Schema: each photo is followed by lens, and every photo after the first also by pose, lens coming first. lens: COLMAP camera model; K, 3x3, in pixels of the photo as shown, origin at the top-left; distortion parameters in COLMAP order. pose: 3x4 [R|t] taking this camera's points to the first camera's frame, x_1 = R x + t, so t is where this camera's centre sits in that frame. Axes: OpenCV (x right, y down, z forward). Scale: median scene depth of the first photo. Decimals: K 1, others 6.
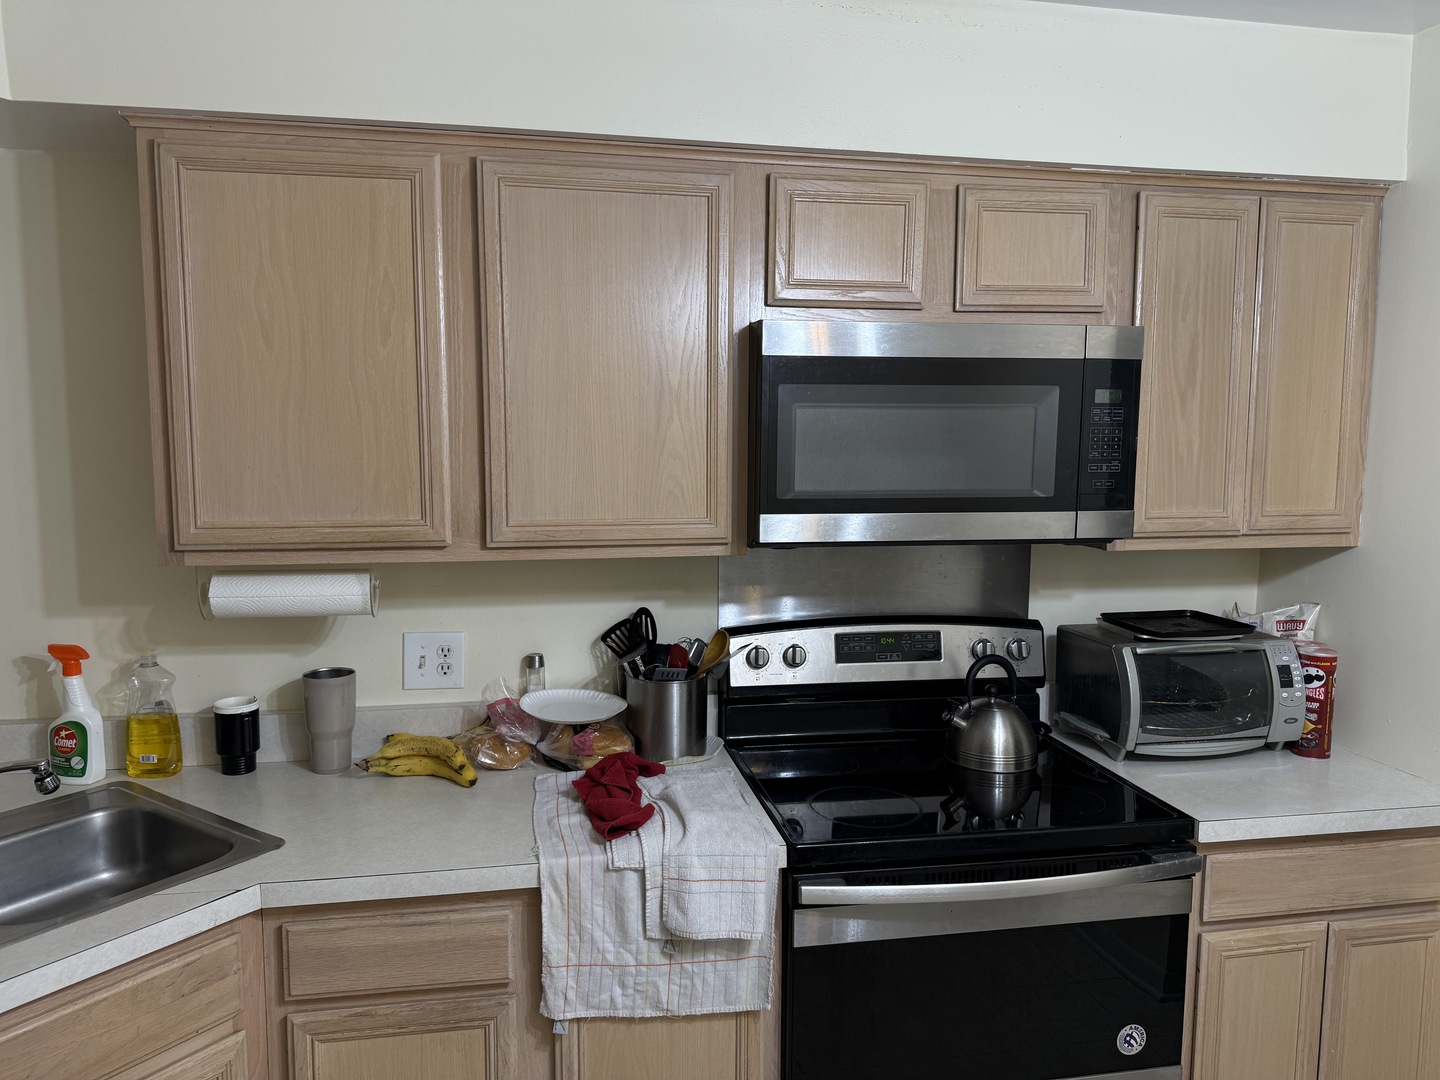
lens RADIAL K [[1025.0, 0, 711.2], [0, 1025.0, 537.1], [0, 0, 1]] dist [0.022855, -0.035662]
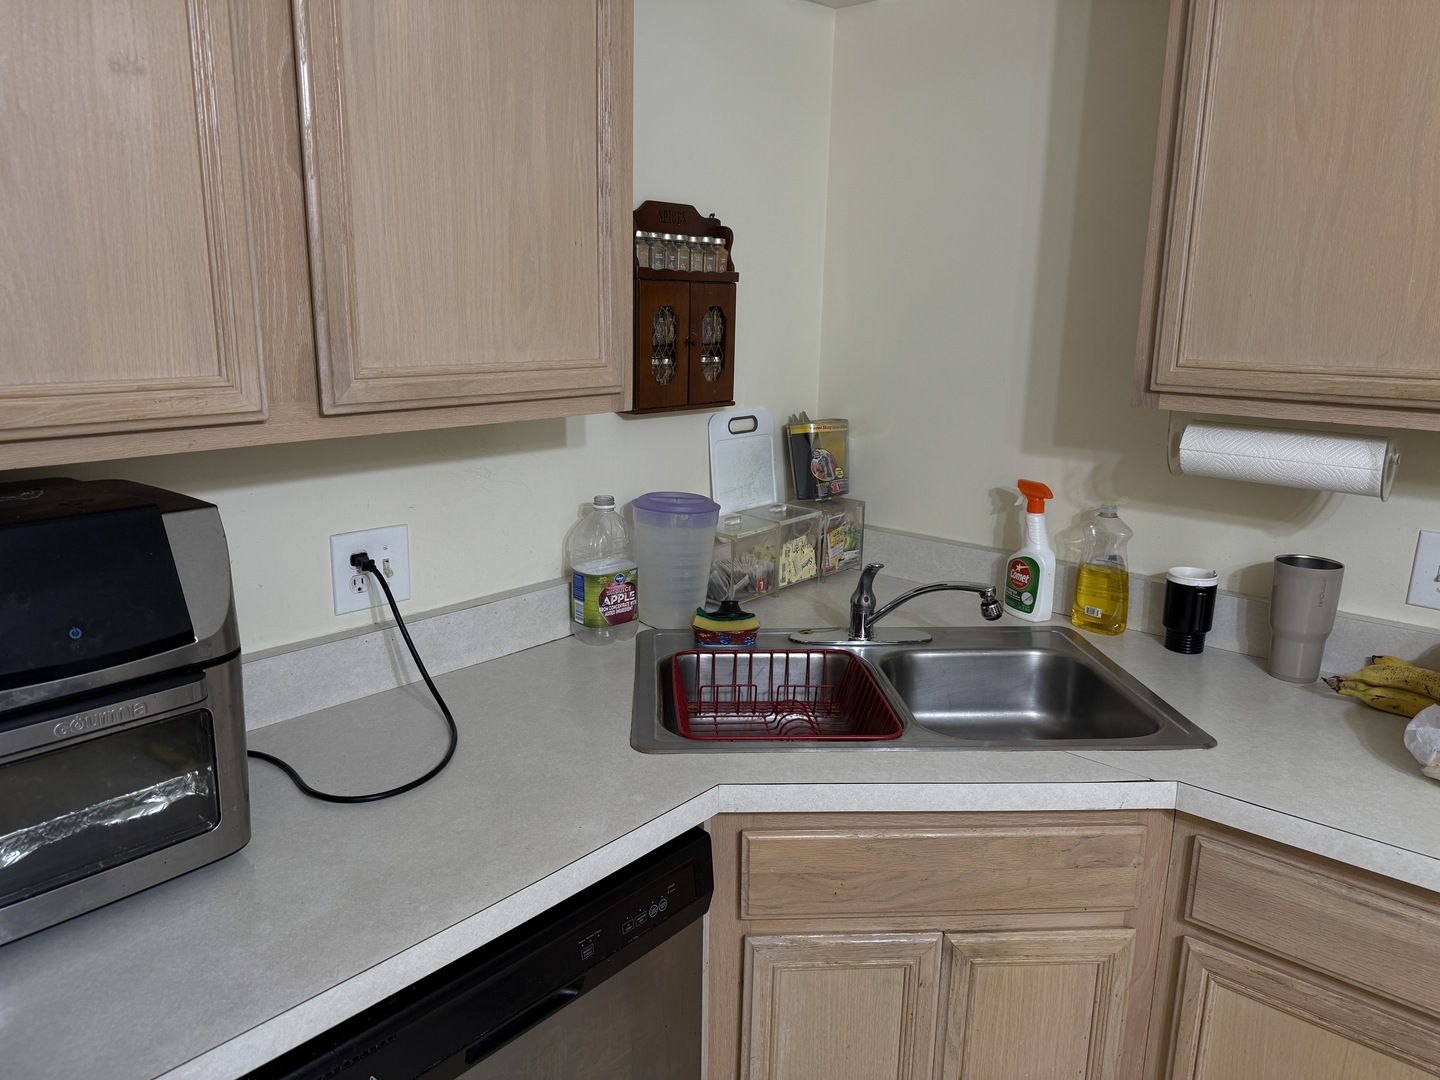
lens RADIAL K [[1025.0, 0, 711.2], [0, 1025.0, 537.1], [0, 0, 1]] dist [0.022855, -0.035662]
pose [[0.614711, 0.179677, -0.768015, -0.044716], [-0.089220, 0.983298, 0.158632, 0.028441], [0.783690, -0.028990, 0.620475, 0.135863]]
